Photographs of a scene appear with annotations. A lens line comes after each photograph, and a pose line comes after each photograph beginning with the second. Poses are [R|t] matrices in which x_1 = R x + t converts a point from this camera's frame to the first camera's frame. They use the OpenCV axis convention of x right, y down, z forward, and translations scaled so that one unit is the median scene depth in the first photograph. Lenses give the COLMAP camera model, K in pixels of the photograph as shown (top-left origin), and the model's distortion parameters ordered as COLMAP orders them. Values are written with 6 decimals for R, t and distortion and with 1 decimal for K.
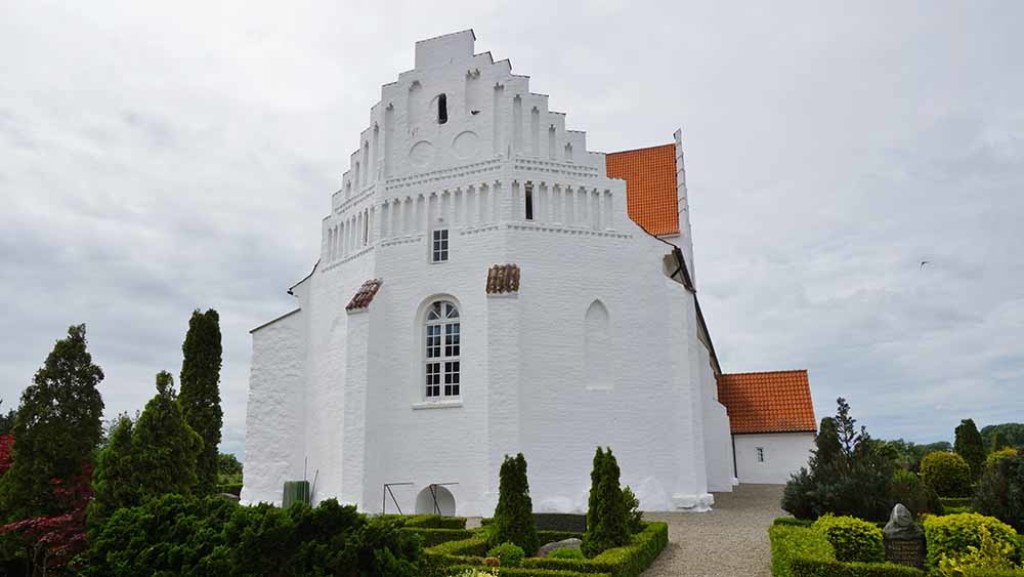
lens RADIAL K [[689.4, 0, 508.9], [0, 689.4, 290.0], [0, 0, 1]] dist [-0.014417, 0.005121]
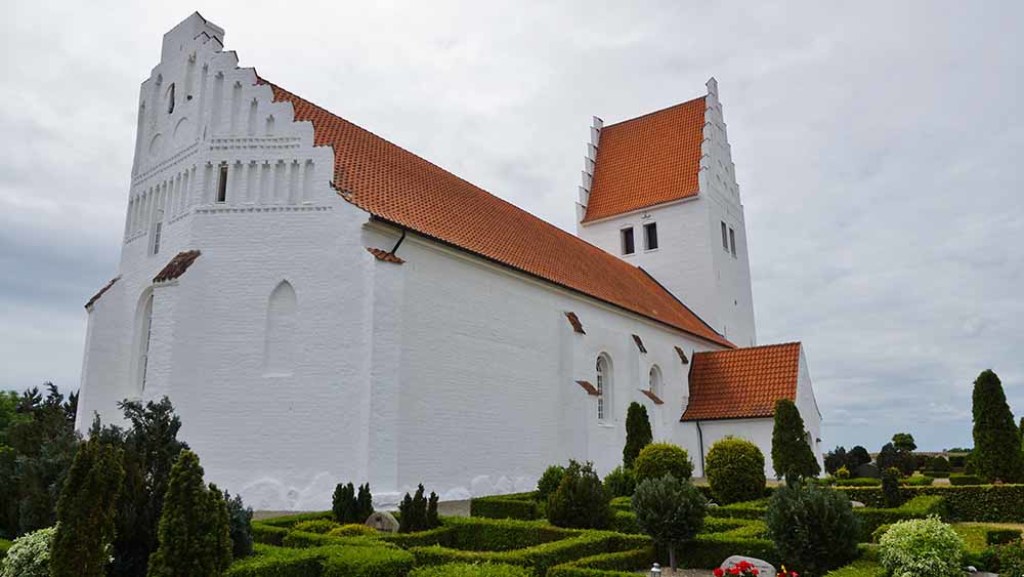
lens RADIAL K [[689.4, 0, 512.2], [0, 689.4, 293.7], [0, 0, 1]] dist [-0.014417, 0.005121]
pose [[0.956392, -0.070939, -0.283342, 0.659256], [0.076360, 0.997047, 0.008119, 0.046371], [0.281929, -0.029401, 0.958985, 0.196253]]
